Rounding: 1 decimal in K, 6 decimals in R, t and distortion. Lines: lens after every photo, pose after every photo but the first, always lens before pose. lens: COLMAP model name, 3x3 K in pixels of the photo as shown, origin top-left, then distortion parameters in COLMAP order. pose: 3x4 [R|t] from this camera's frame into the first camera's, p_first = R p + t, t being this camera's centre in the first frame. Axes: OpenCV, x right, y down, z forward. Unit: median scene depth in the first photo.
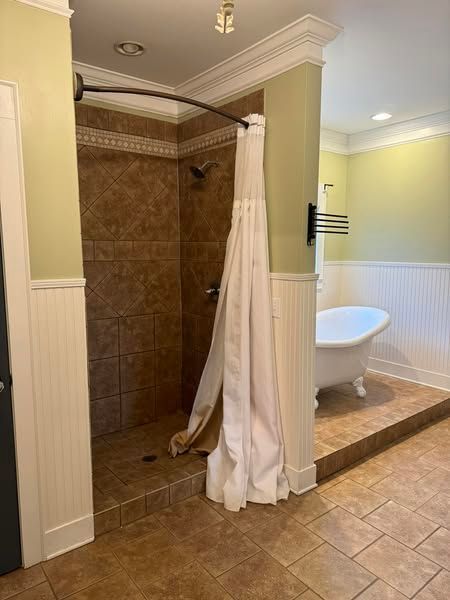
lens RADIAL K [[424.4, 0, 226.9], [0, 424.4, 301.3], [0, 0, 1]] dist [0.028451, -0.026470]
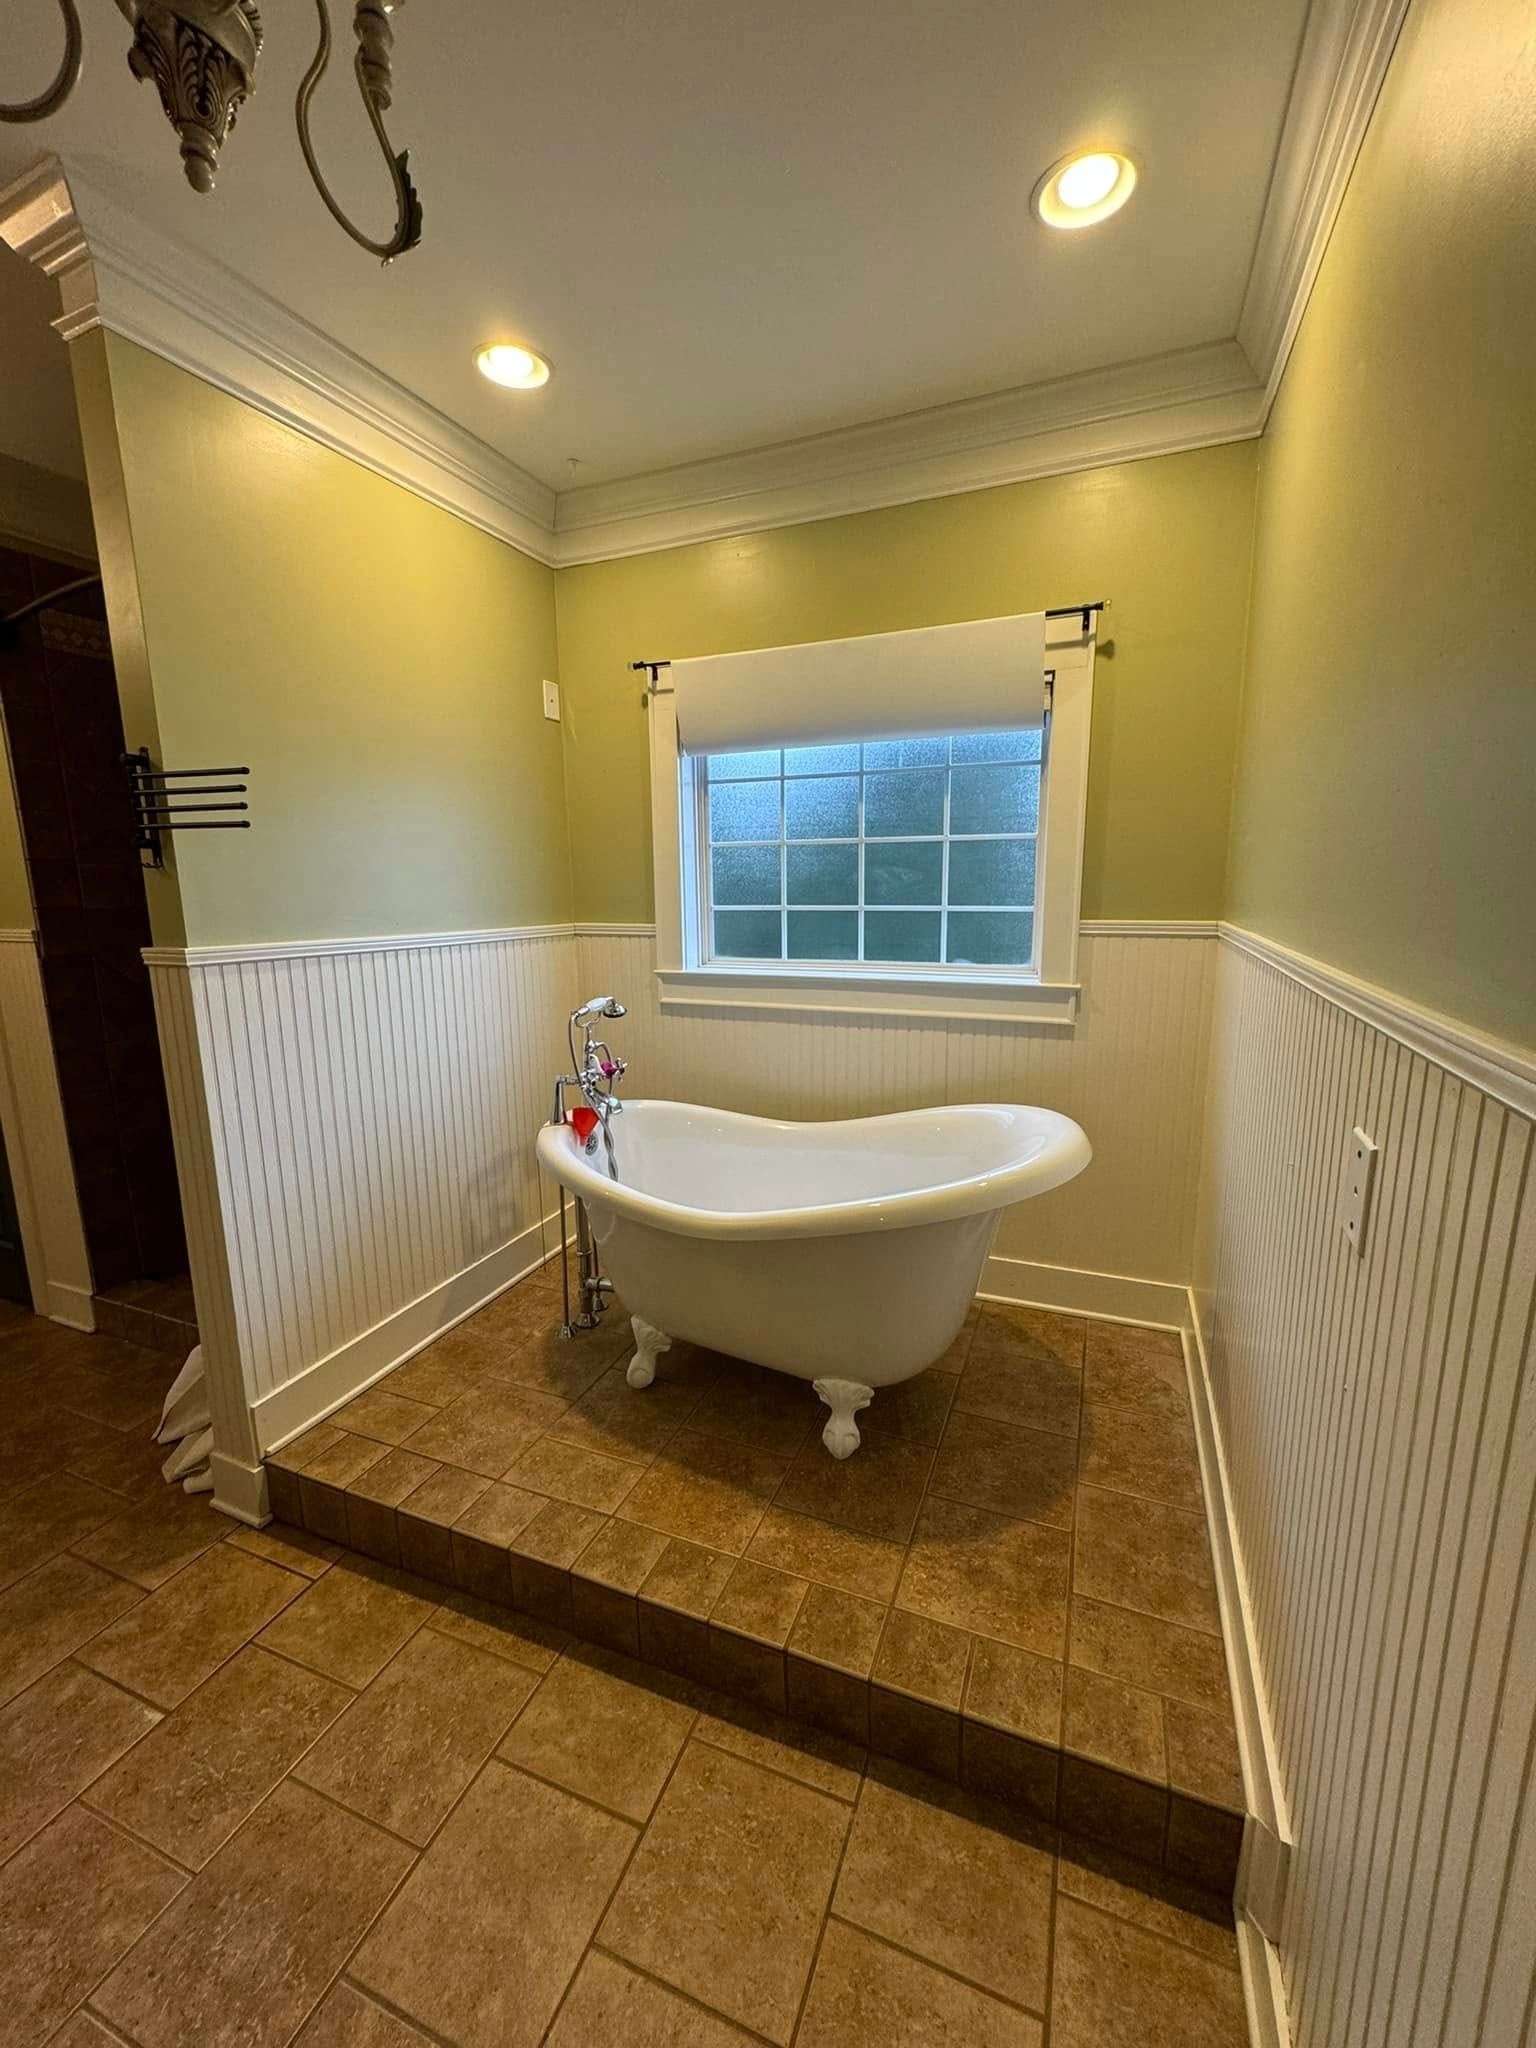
lens RADIAL K [[817.7, 0, 770.6], [0, 817.7, 1022.4], [0, 0, 1]] dist [0.003506, 0.000259]
pose [[0.494028, 0.143395, -0.857539, 0.829966], [-0.099157, 0.989163, 0.108281, -0.100434], [0.863773, 0.031537, 0.502893, 0.863193]]
